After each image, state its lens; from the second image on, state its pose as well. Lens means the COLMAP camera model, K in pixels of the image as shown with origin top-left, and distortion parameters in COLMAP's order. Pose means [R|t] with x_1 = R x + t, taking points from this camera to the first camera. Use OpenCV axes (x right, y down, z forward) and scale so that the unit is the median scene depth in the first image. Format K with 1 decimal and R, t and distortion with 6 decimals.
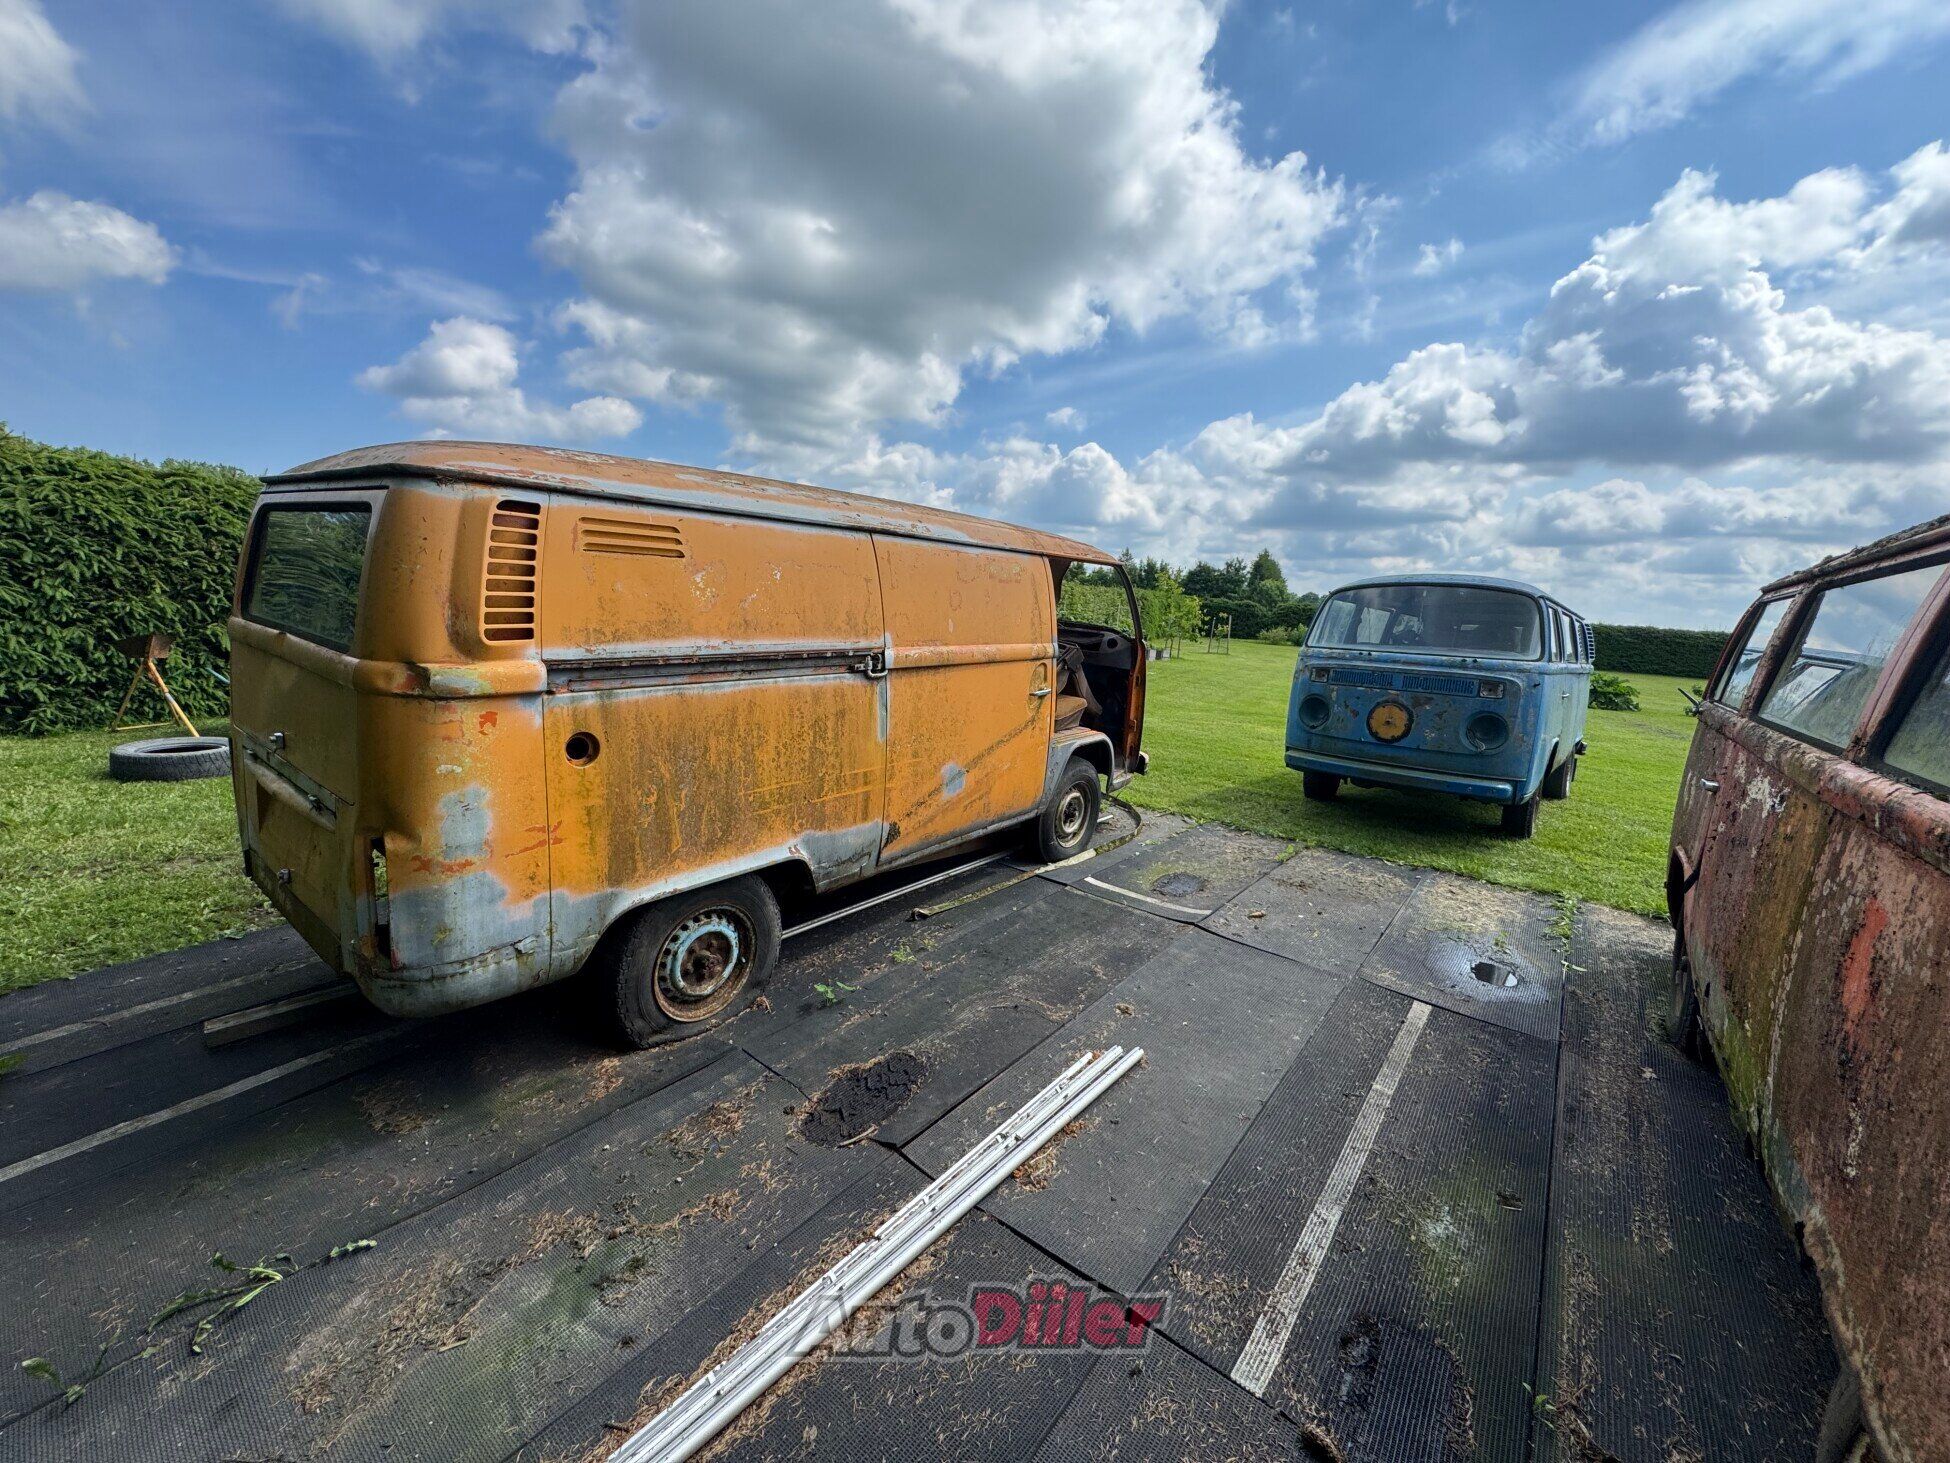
lens RADIAL K [[780.4, 0, 975.0], [0, 780.4, 731.5], [0, 0, 1]] dist [-0.000472, -0.000029]
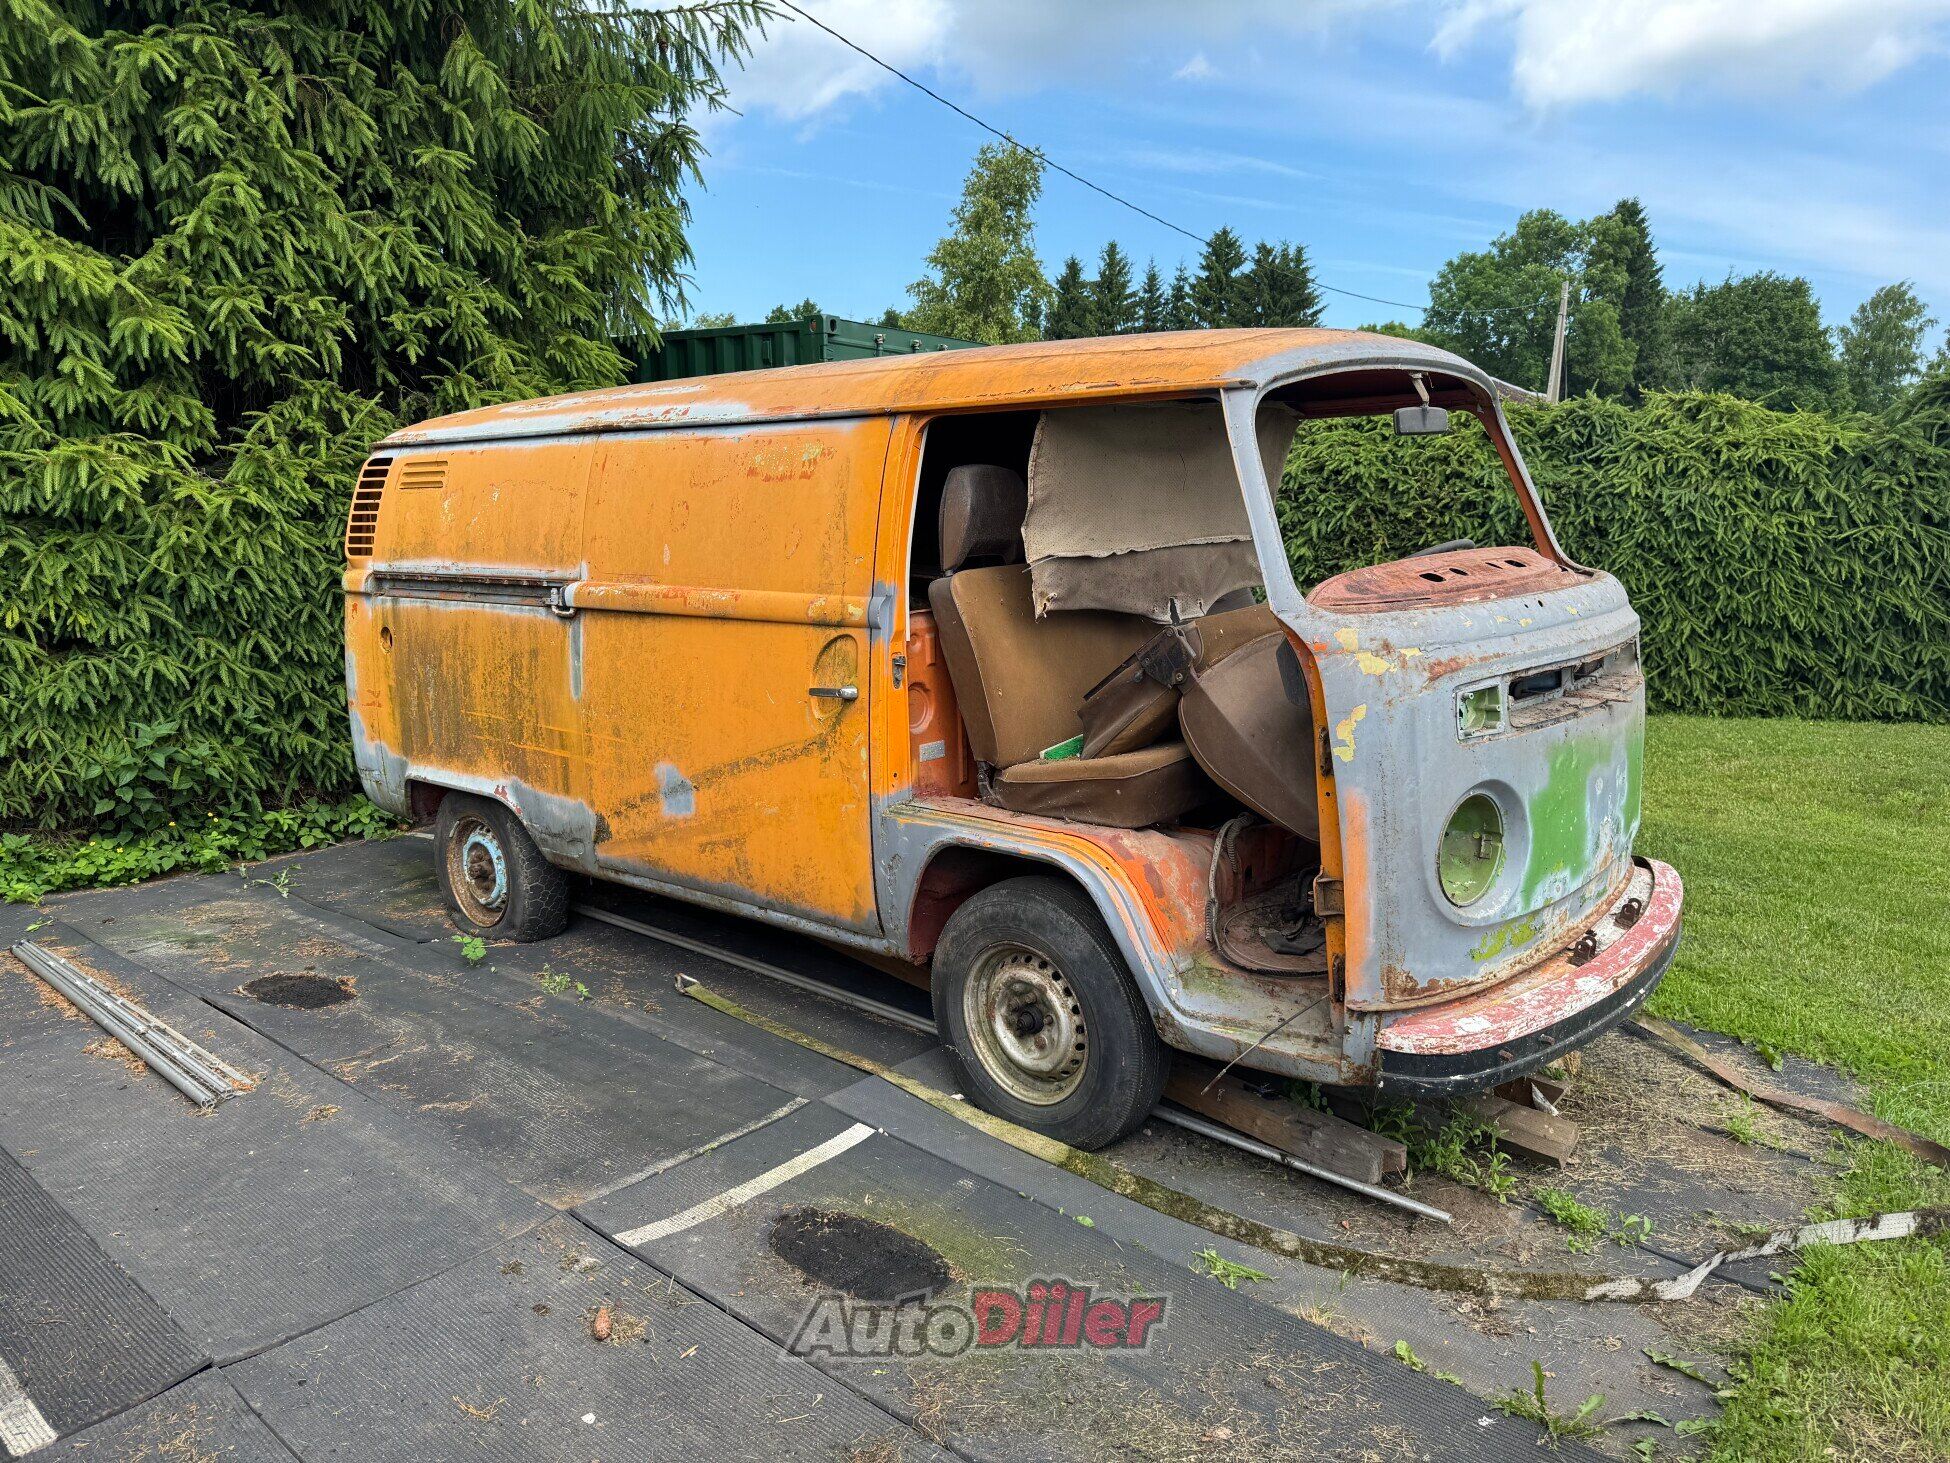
lens RADIAL K [[1347.3, 0, 975.0], [0, 1347.3, 731.5], [0, 0, 1]] dist [0.091522, -0.178928]
pose [[-0.041849, 0.111643, -0.992867, 1.335379], [-0.168334, 0.978744, 0.117151, -0.200251], [0.984841, 0.172036, -0.022166, 1.568407]]
